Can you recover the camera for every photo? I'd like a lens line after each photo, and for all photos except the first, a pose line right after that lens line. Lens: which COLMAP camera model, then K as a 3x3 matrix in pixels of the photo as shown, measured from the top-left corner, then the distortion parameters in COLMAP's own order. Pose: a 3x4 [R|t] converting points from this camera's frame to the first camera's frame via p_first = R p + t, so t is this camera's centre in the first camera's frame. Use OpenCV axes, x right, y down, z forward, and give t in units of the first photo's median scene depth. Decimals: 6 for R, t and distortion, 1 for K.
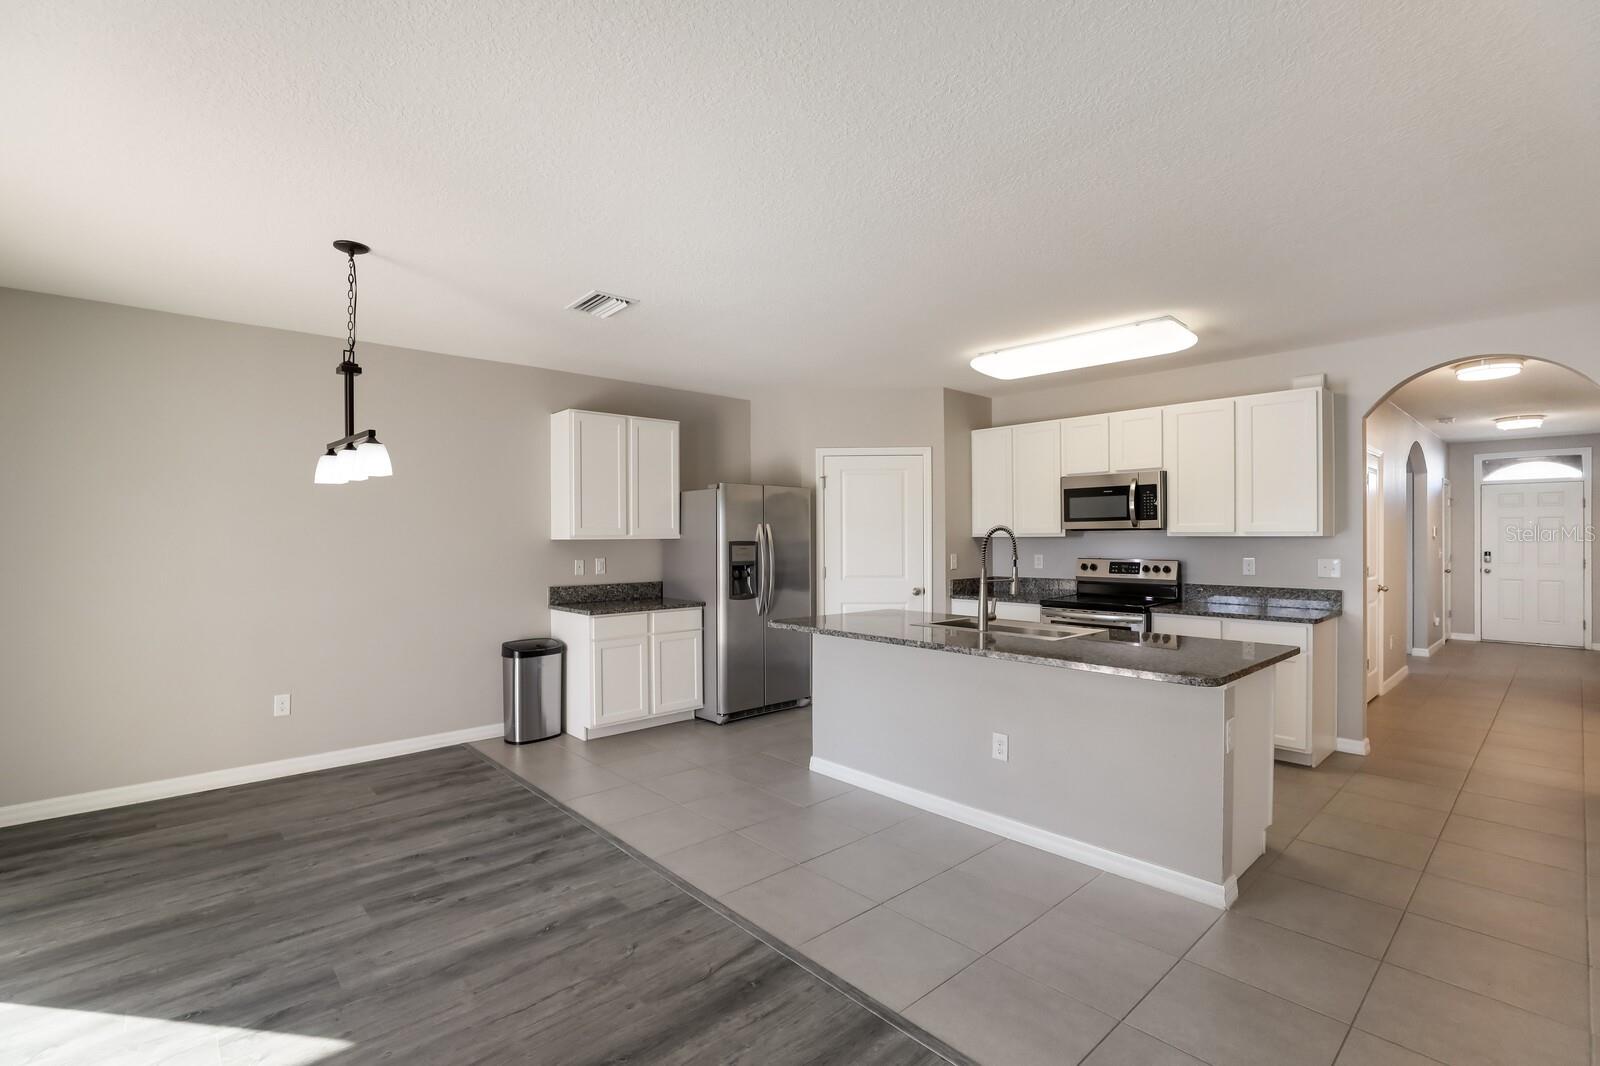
lens RADIAL K [[733.7, 0, 791.6], [0, 733.7, 537.3], [0, 0, 1]] dist [-0.043289, 0.017581]
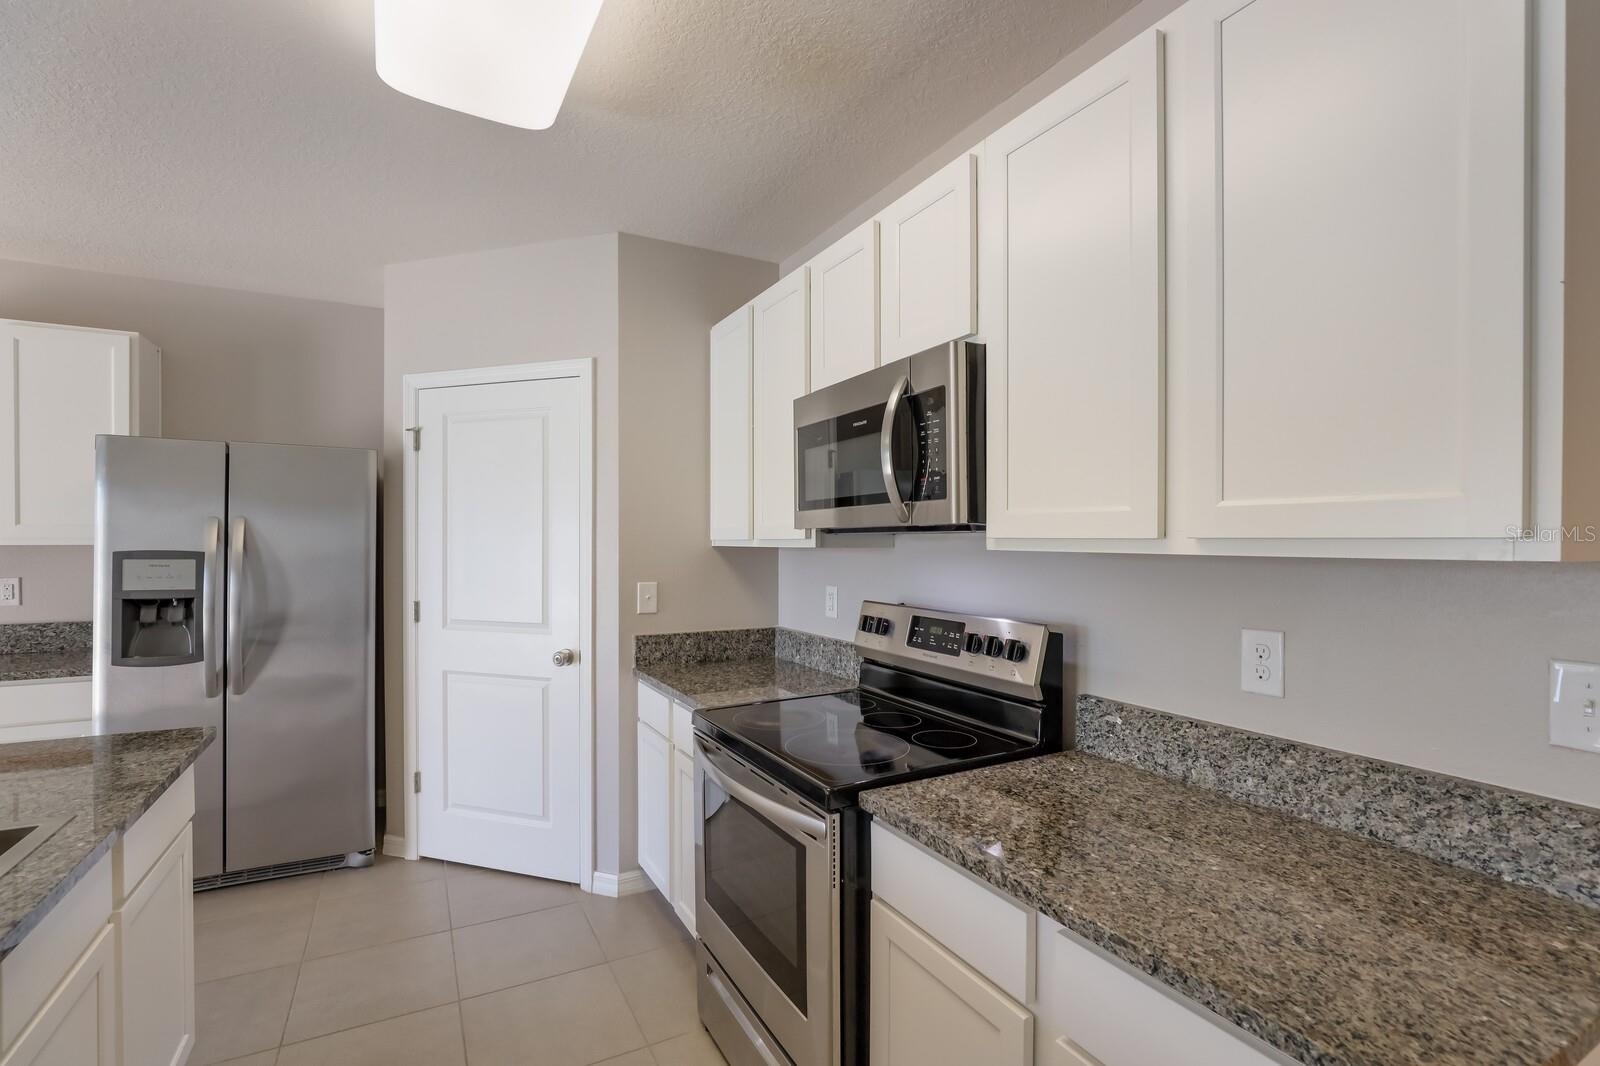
lens RADIAL K [[733.7, 0, 791.6], [0, 733.7, 537.3], [0, 0, 1]] dist [-0.043289, 0.017581]
pose [[0.968600, 0.005183, -0.248572, 0.485630], [-0.006107, 0.999977, -0.002946, -0.005584], [0.248551, 0.004372, 0.968609, 0.633592]]
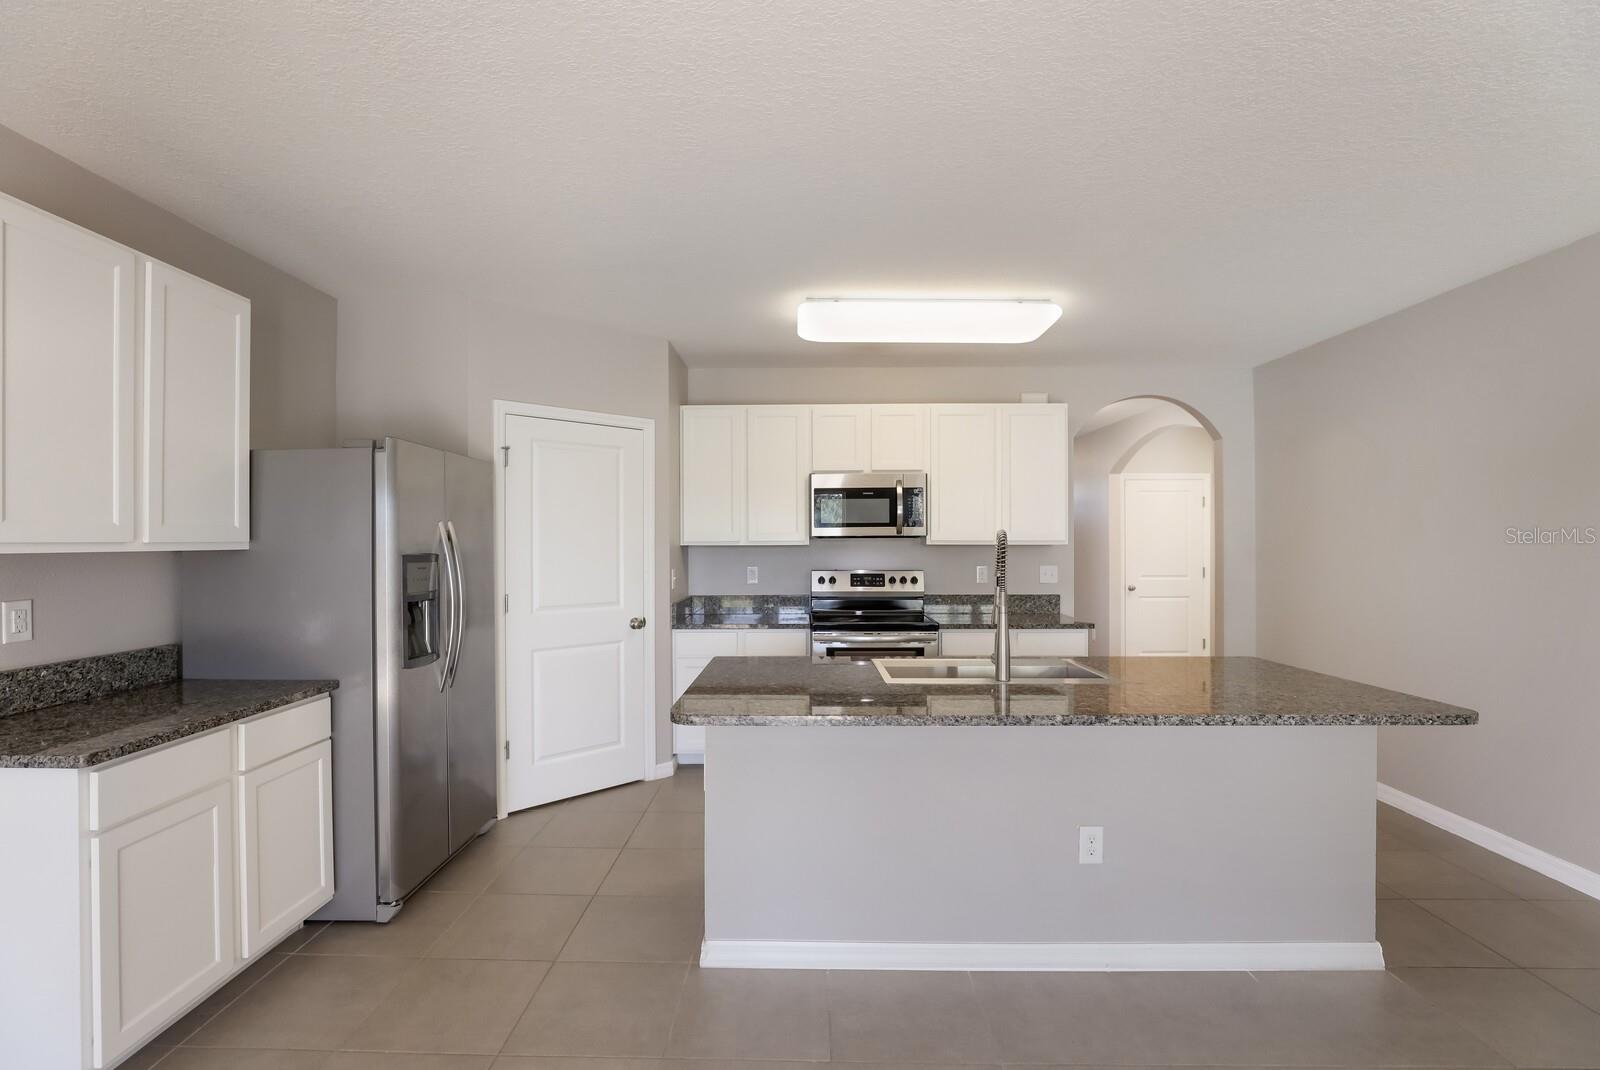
lens RADIAL K [[733.7, 0, 791.6], [0, 733.7, 539.3], [0, 0, 1]] dist [-0.043289, 0.017581]
pose [[0.686256, 0.005224, 0.727341, -0.263270], [0.000662, 0.999969, -0.007807, -0.000970], [-0.727360, 0.005839, 0.686231, 0.458094]]
